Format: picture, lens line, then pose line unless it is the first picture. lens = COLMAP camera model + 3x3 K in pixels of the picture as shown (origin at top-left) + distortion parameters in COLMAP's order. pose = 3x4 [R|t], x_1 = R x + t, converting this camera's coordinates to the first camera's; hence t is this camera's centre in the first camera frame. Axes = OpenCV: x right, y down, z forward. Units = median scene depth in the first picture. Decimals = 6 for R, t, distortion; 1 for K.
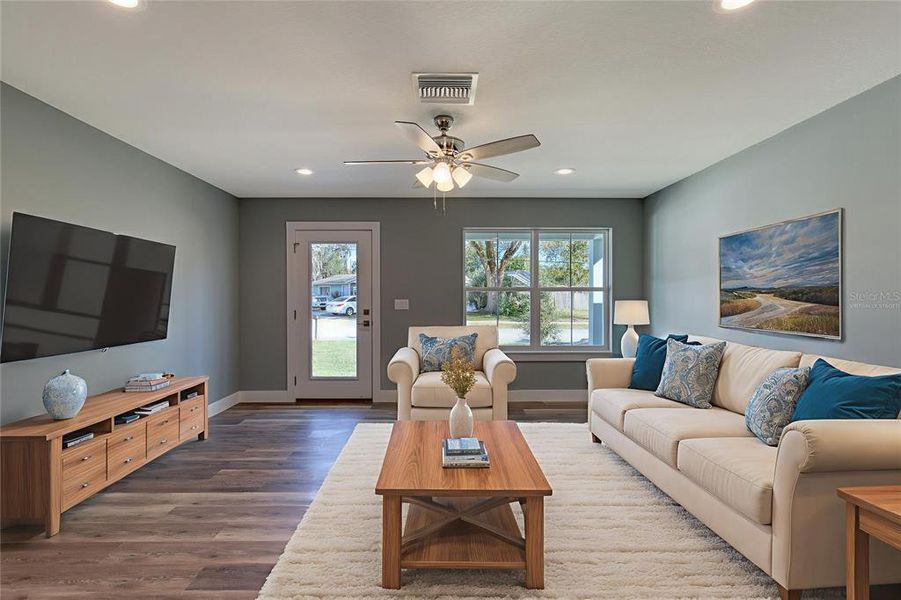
lens RADIAL K [[411.2, 0, 445.3], [0, 411.2, 296.0], [0, 0, 1]] dist [-0.005929, 0.000734]
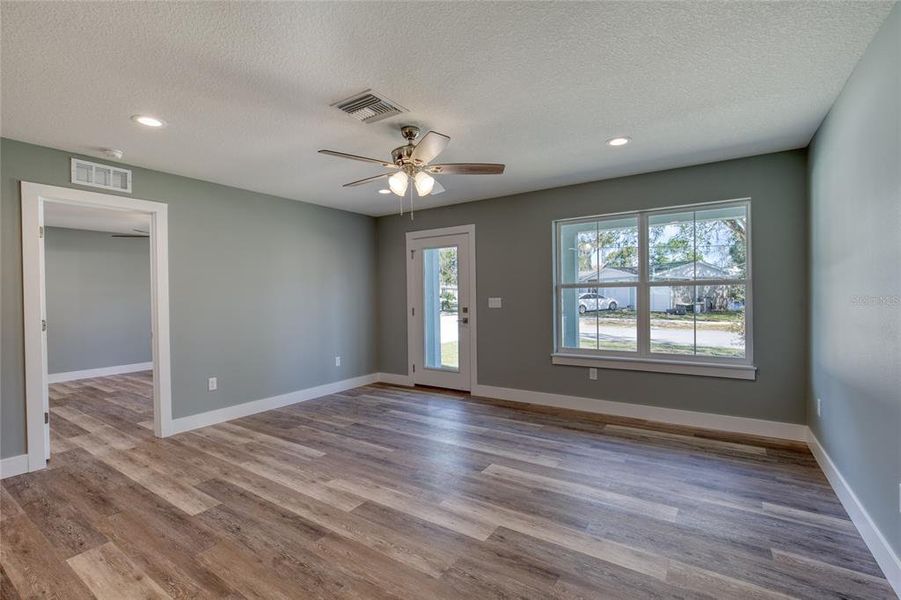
lens RADIAL K [[411.2, 0, 449.1], [0, 411.2, 299.3], [0, 0, 1]] dist [-0.005929, 0.000734]
pose [[0.825499, -0.005113, -0.564380, 0.416438], [0.013355, 0.999856, 0.010475, -0.000729], [0.564245, -0.016184, 0.825449, 0.106362]]
